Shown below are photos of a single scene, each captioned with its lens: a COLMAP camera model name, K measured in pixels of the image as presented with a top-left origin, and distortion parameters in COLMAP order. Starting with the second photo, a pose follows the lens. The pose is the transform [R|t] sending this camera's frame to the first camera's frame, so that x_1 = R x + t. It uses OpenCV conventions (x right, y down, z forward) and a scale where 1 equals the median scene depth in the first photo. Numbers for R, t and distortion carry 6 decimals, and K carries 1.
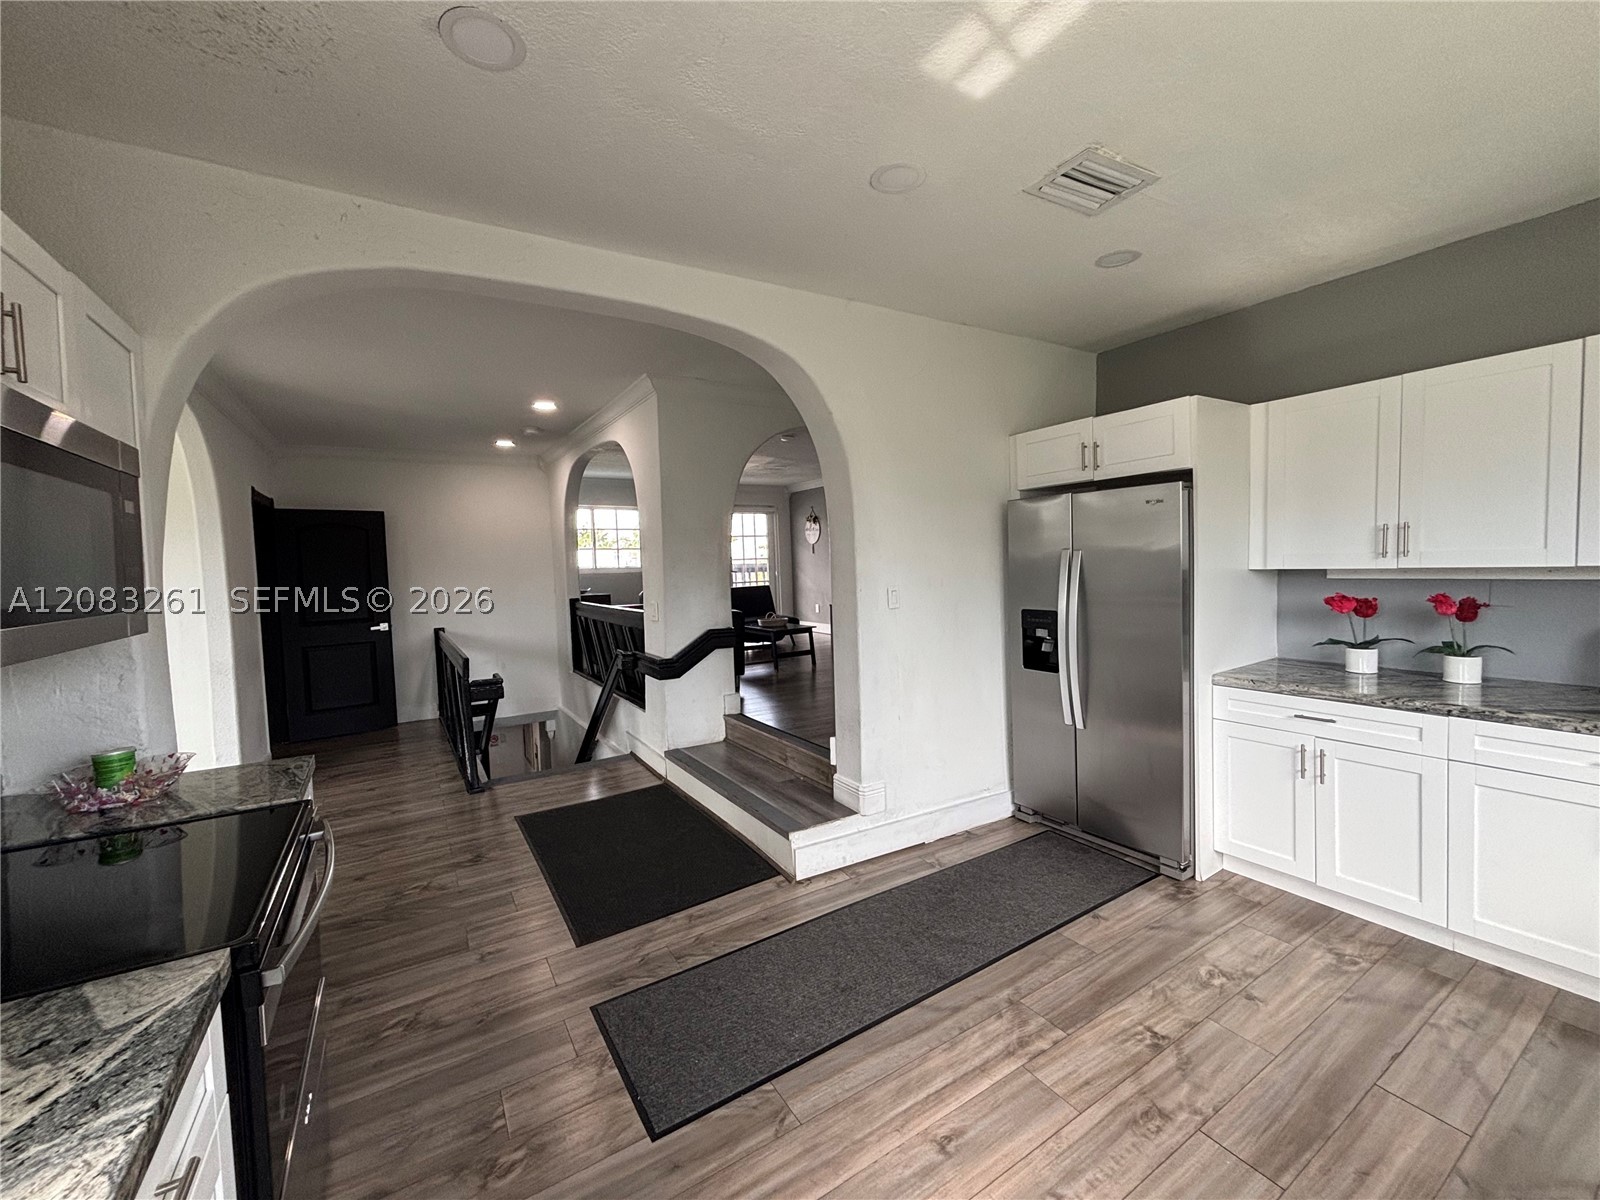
lens RADIAL K [[652.1, 0, 805.0], [0, 652.1, 594.5], [0, 0, 1]] dist [0.000169, -0.000541]
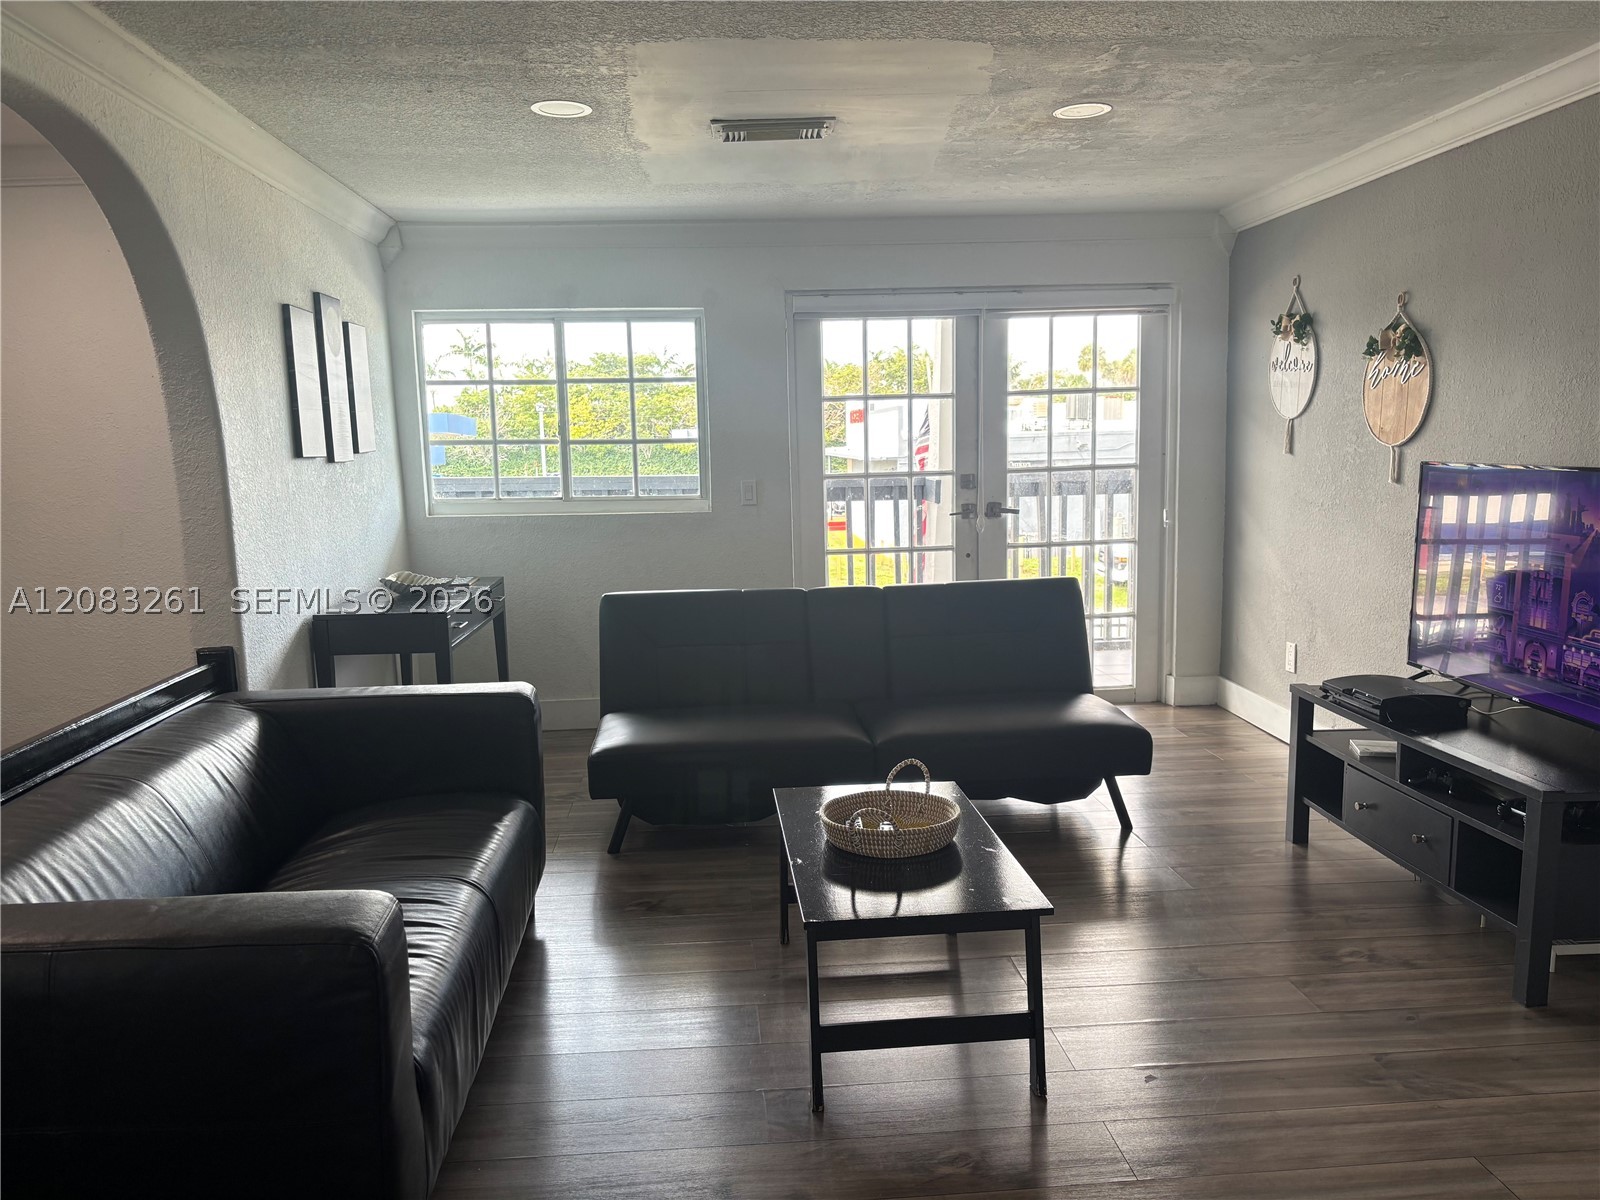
lens RADIAL K [[1210.9, 0, 799.0], [0, 1210.9, 613.3], [0, 0, 1]] dist [0.038979, -0.039498]
pose [[0.879418, 0.074461, -0.470191, 0.076032], [-0.019467, 0.992490, 0.120765, -0.054323], [0.475652, -0.097050, 0.874263, 0.449921]]
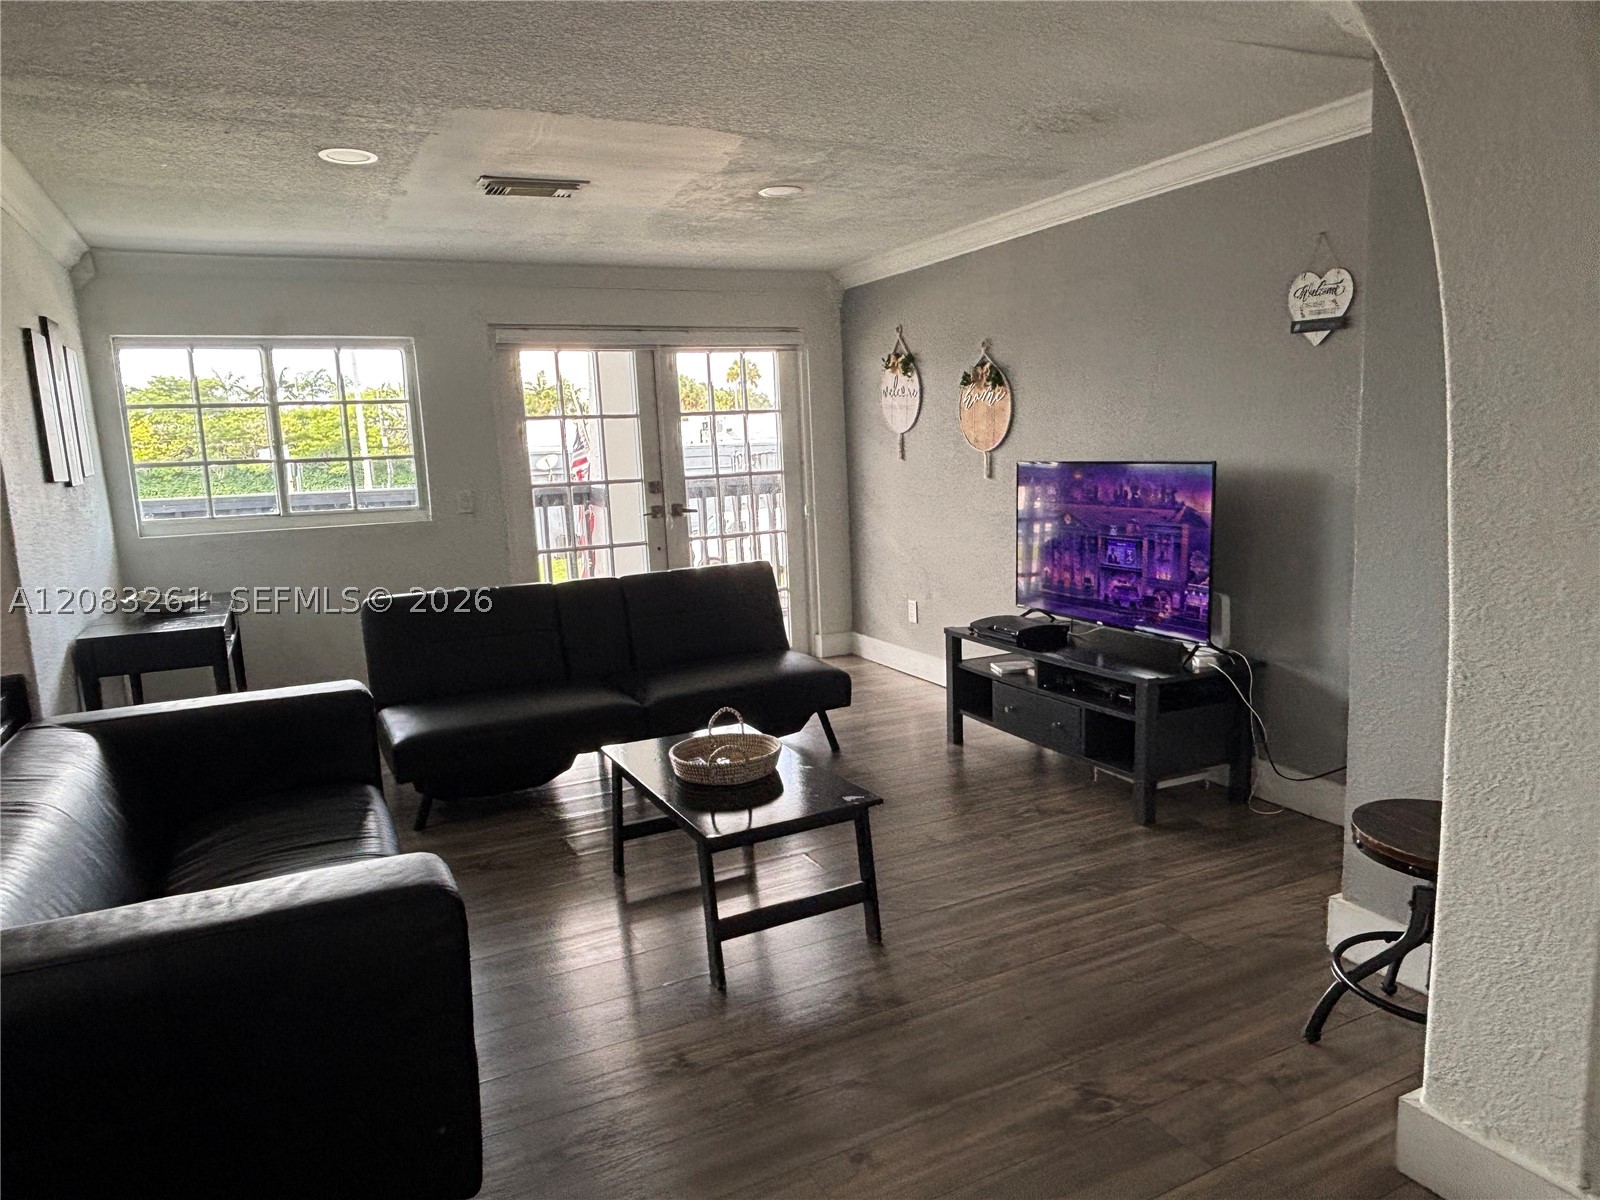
lens RADIAL K [[1038.8, 0, 796.7], [0, 1038.8, 608.1], [0, 0, 1]] dist [0.048706, -0.065031]
pose [[0.993708, 0.004291, -0.111917, 0.019238], [0.009542, 0.992388, 0.122777, -0.052343], [0.111592, -0.123073, 0.986104, 0.411102]]
